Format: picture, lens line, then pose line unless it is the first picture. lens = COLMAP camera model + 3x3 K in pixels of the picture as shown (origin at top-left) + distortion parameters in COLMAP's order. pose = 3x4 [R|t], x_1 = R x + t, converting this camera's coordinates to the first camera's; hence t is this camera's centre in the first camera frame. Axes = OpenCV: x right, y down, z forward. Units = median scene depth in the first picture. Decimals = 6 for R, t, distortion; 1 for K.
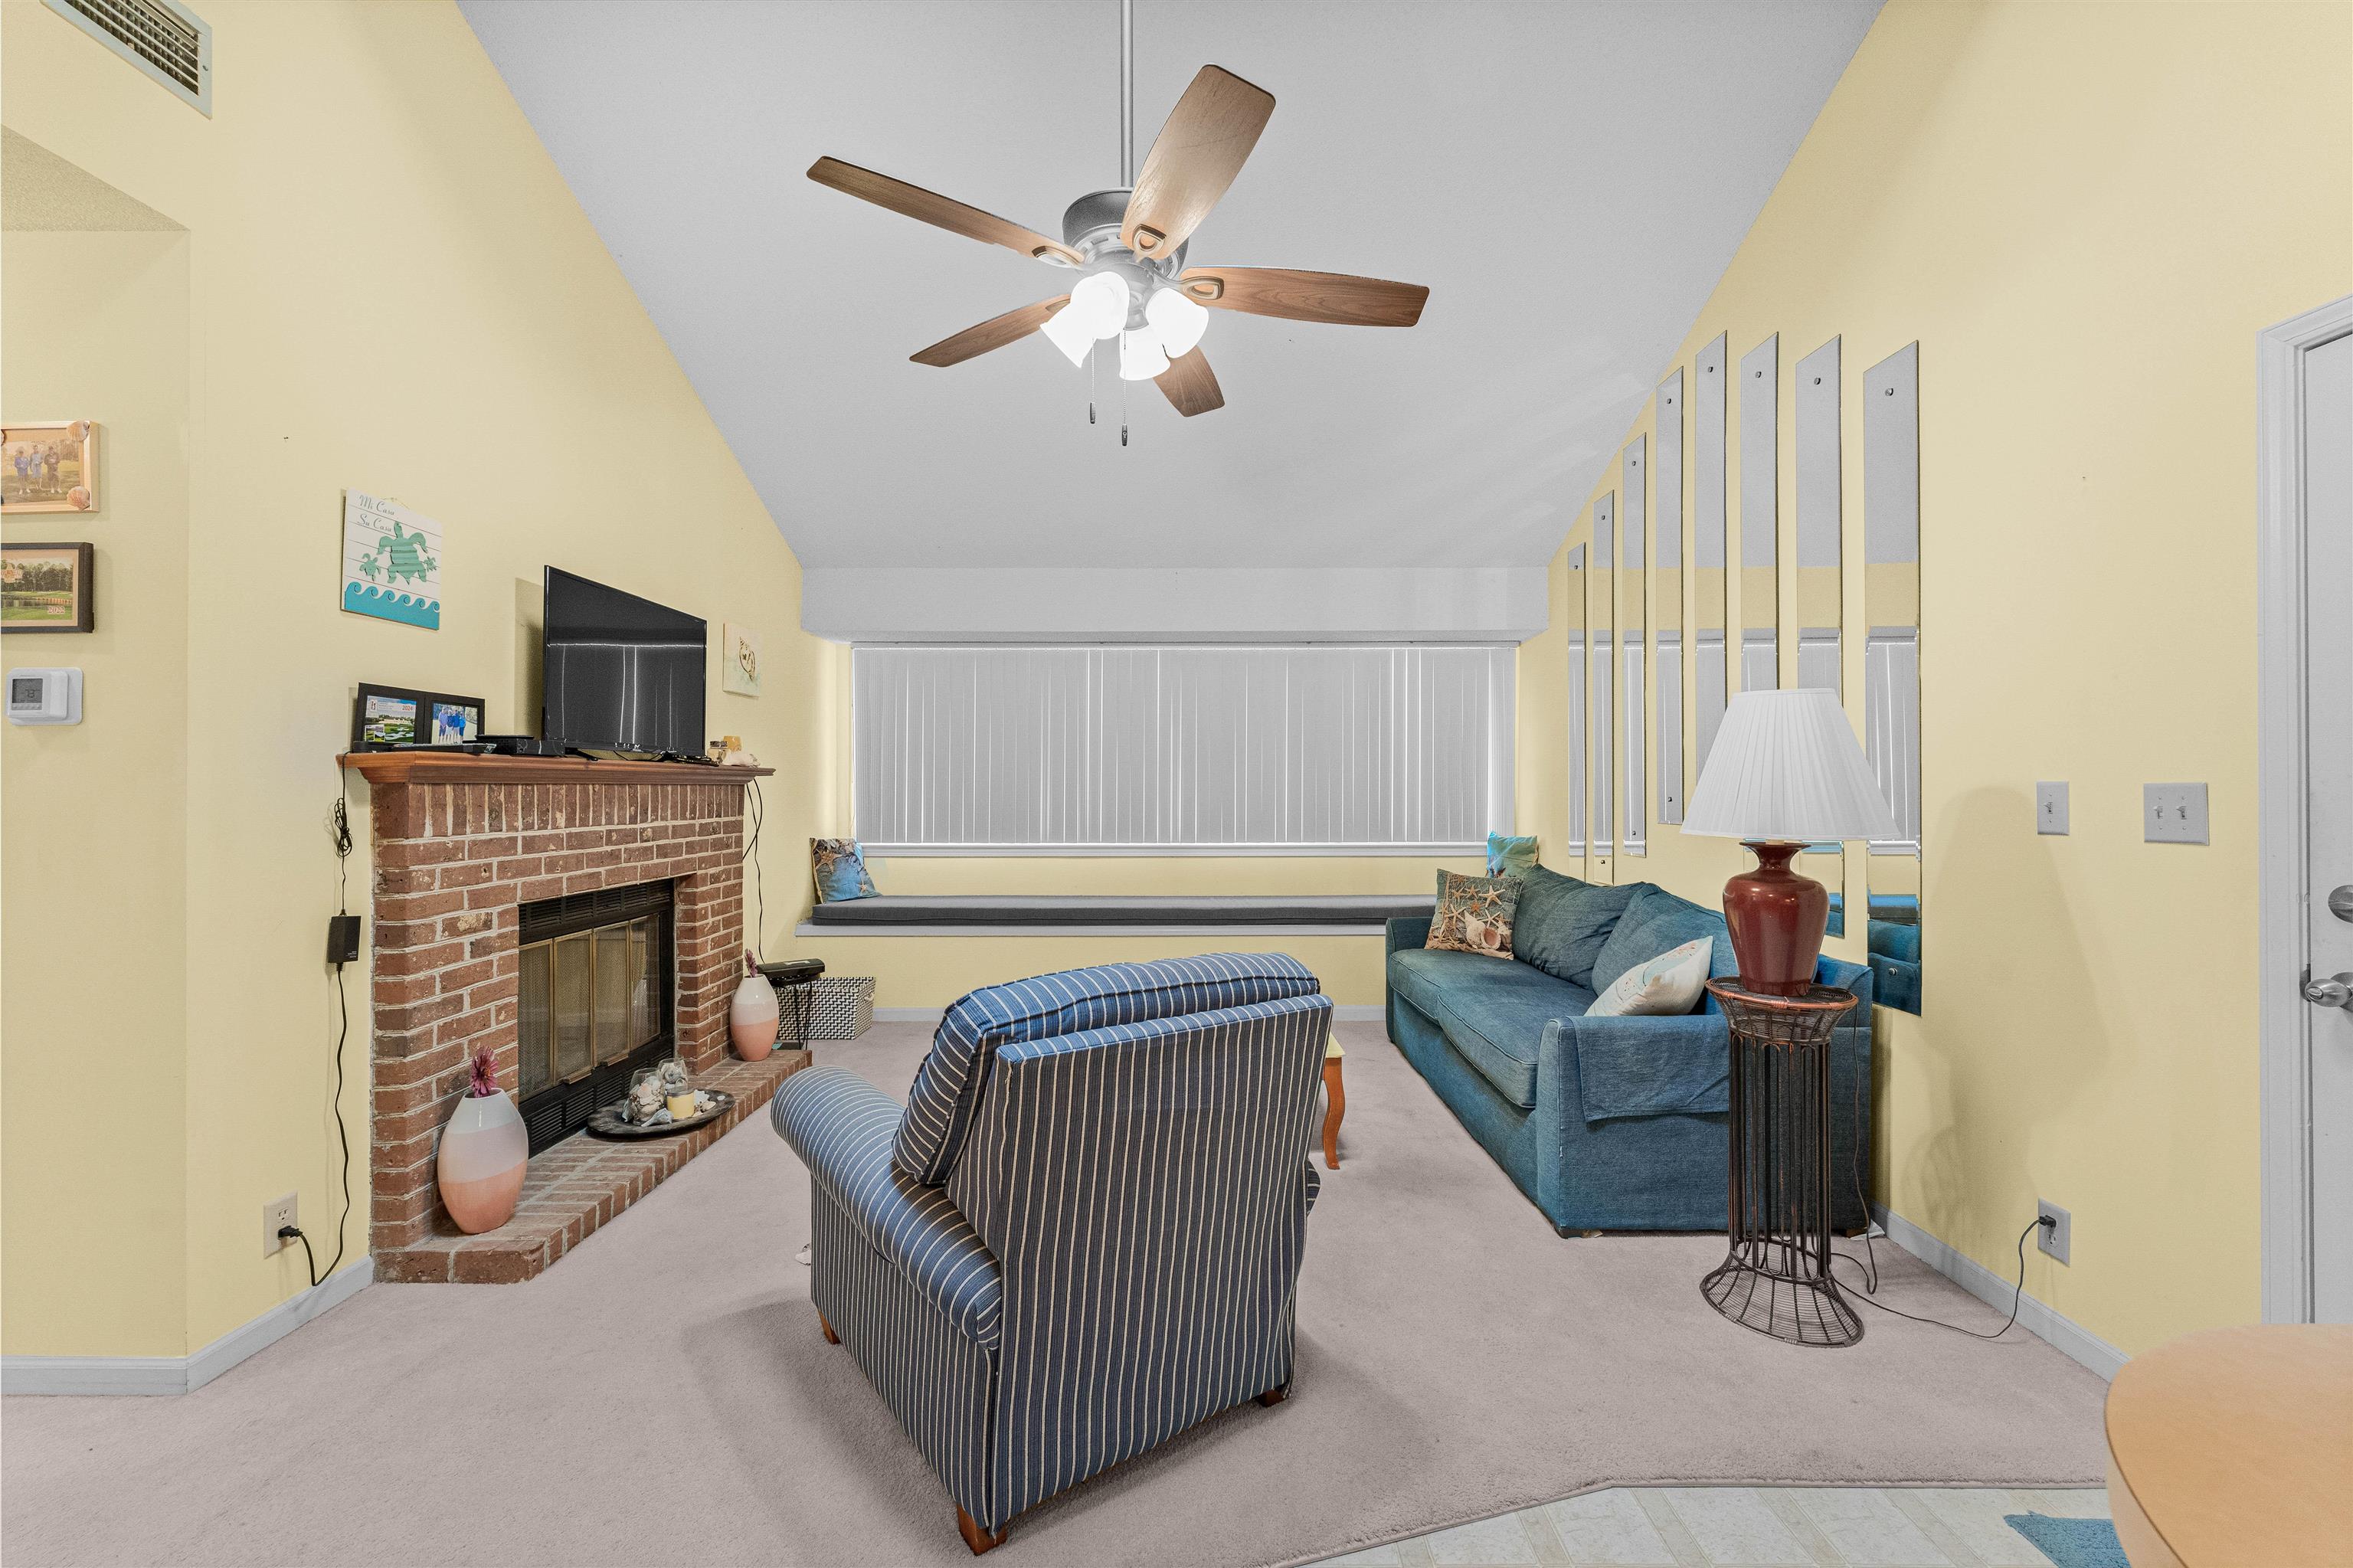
lens RADIAL K [[930.1, 0, 1183.0], [0, 930.1, 785.0], [0, 0, 1]] dist [-0.000500, 0.000006]
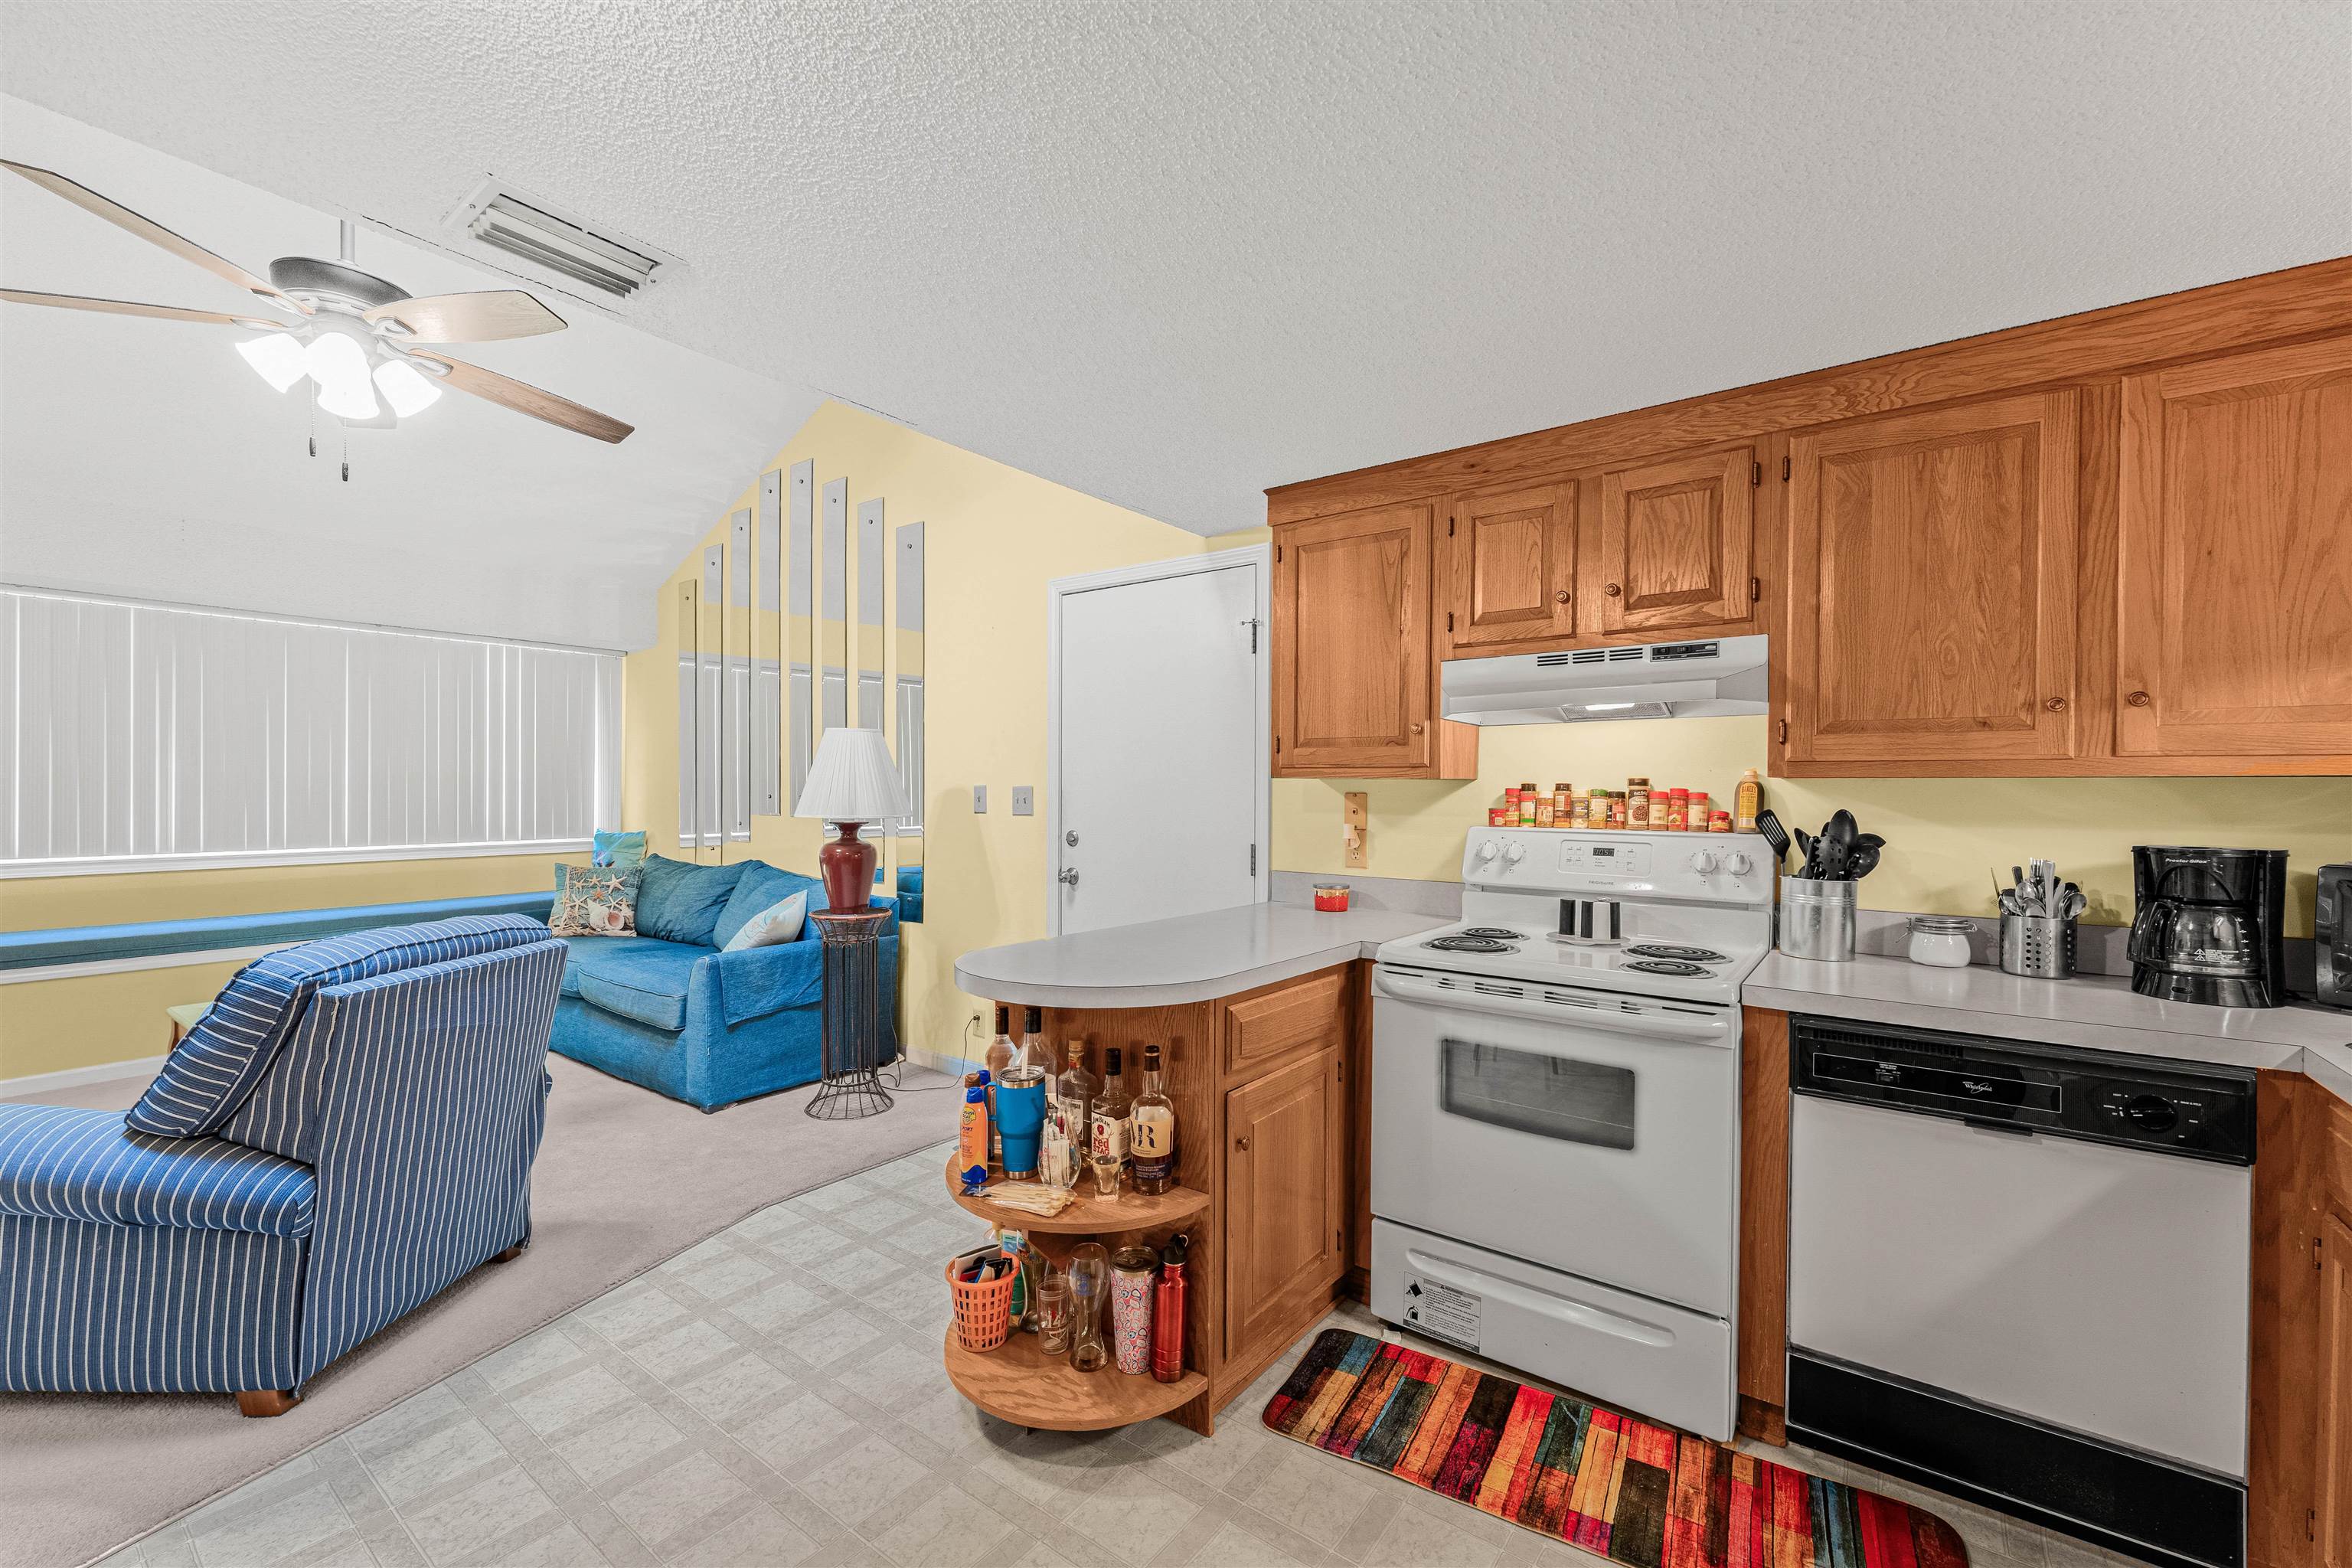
lens RADIAL K [[956.0, 0, 1189.1], [0, 956.0, 796.7], [0, 0, 1]] dist [-0.000243, 0.000099]
pose [[0.594916, -0.002463, 0.803784, -0.292062], [-0.006917, 0.999943, 0.008184, 0.000749], [-0.803758, -0.010428, 0.594864, -0.389421]]
